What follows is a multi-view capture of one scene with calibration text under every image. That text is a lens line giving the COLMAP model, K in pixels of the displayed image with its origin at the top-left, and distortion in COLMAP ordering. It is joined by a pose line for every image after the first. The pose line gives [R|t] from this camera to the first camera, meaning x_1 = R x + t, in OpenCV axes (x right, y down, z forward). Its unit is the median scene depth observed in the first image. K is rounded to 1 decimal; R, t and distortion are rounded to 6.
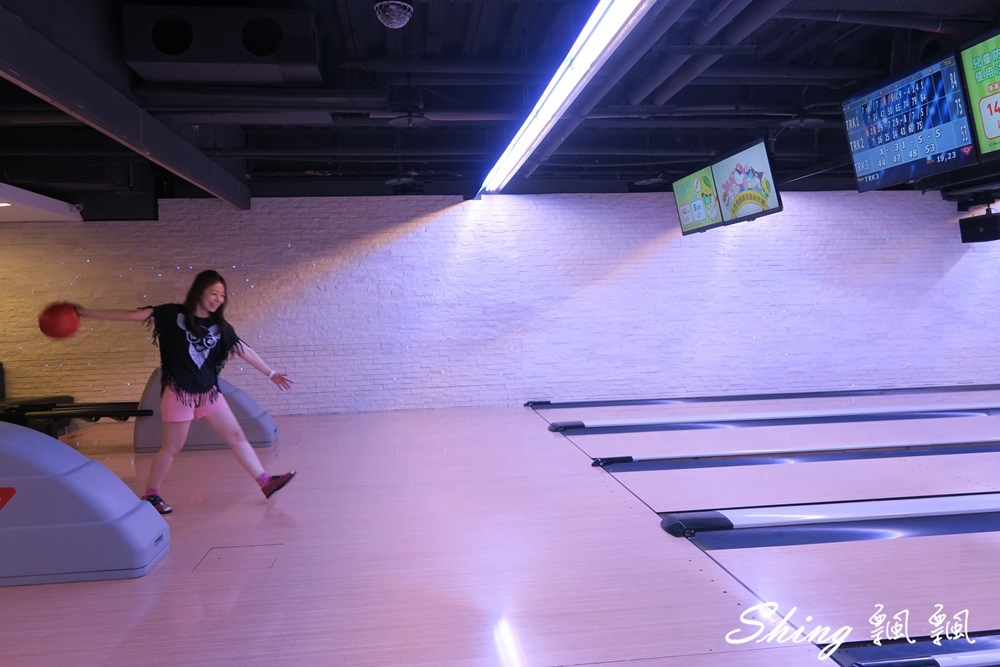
lens RADIAL K [[779.9, 0, 500.0], [0, 779.9, 331.9], [0, 0, 1]] dist [-0.005673, -0.000941]
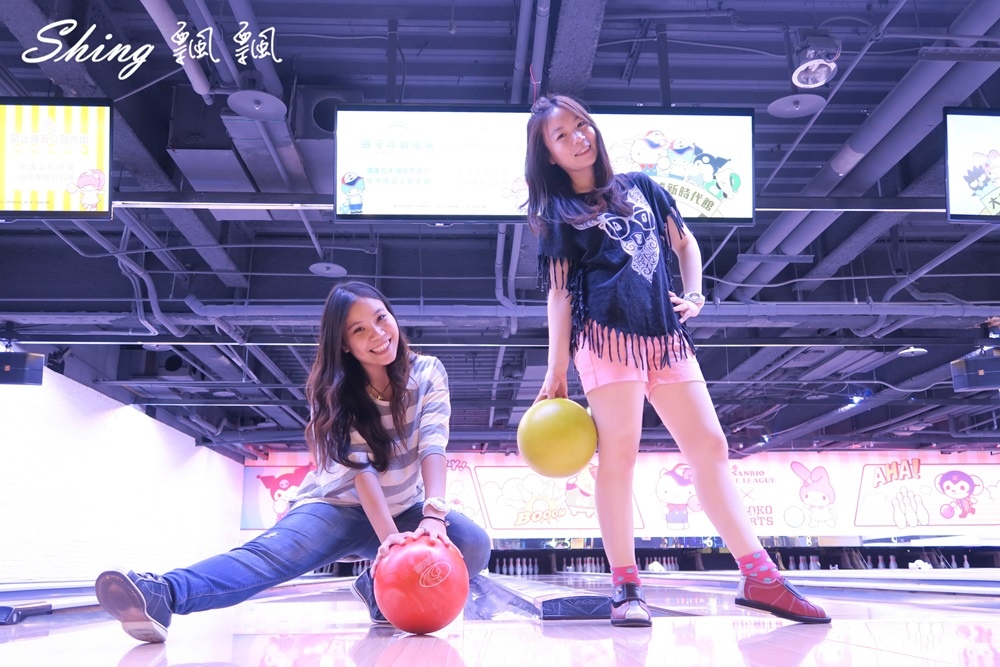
lens RADIAL K [[882.1, 0, 504.2], [0, 882.1, 336.5], [0, 0, 1]] dist [-0.001749, -0.001240]
pose [[0.079126, 0.275909, 0.957921, -0.200184], [0.042128, 0.959150, -0.279742, 0.109952], [-0.995974, 0.062490, 0.064270, 0.470203]]
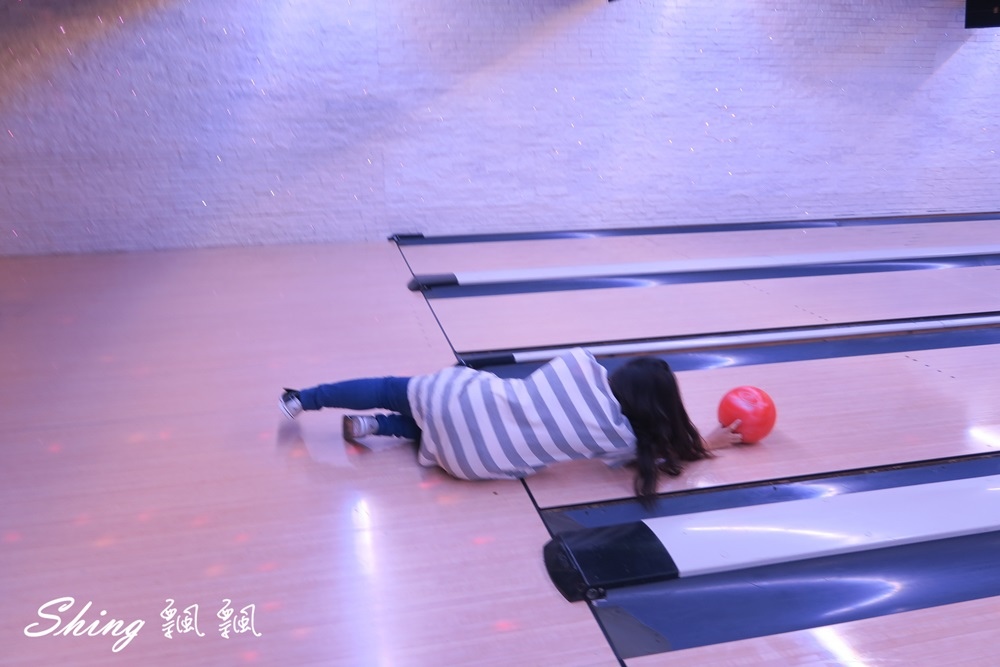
lens RADIAL K [[779.9, 0, 499.3], [0, 779.9, 335.6], [0, 0, 1]] dist [-0.005673, -0.000941]
pose [[0.994172, -0.009206, 0.107412, 0.057959], [-0.019647, 0.964188, 0.264490, -0.017409], [-0.106001, -0.265059, 0.958388, 0.255537]]
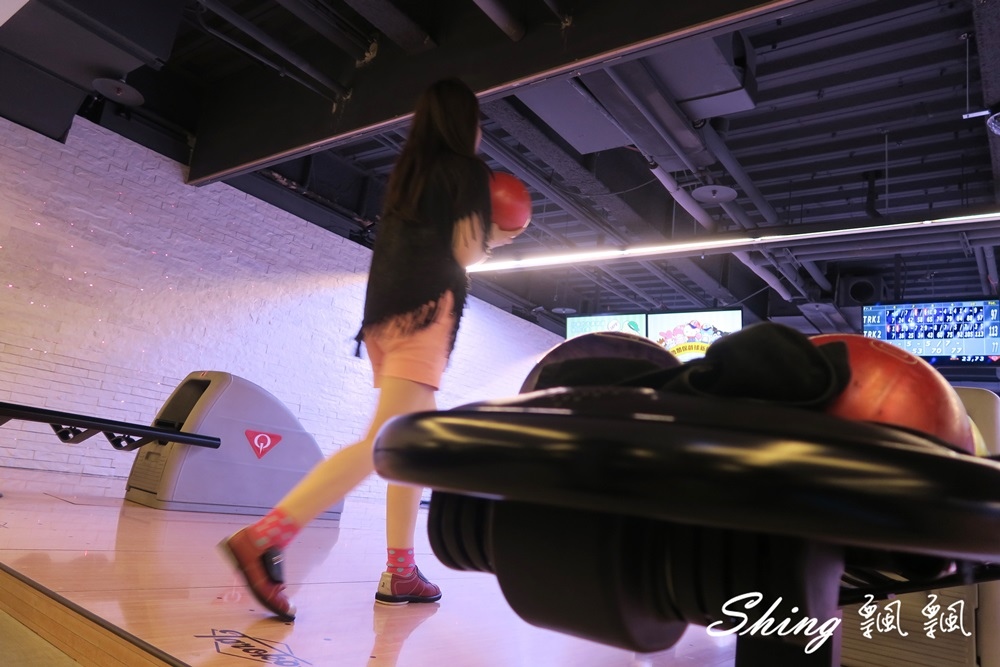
lens RADIAL K [[692.0, 0, 499.2], [0, 692.0, 332.8], [0, 0, 1]] dist [-0.020571, 0.003824]
pose [[0.684754, 0.269518, 0.677106, -0.517887], [-0.125790, 0.958867, -0.254461, 0.099100], [-0.717836, 0.089070, 0.690491, 0.362837]]
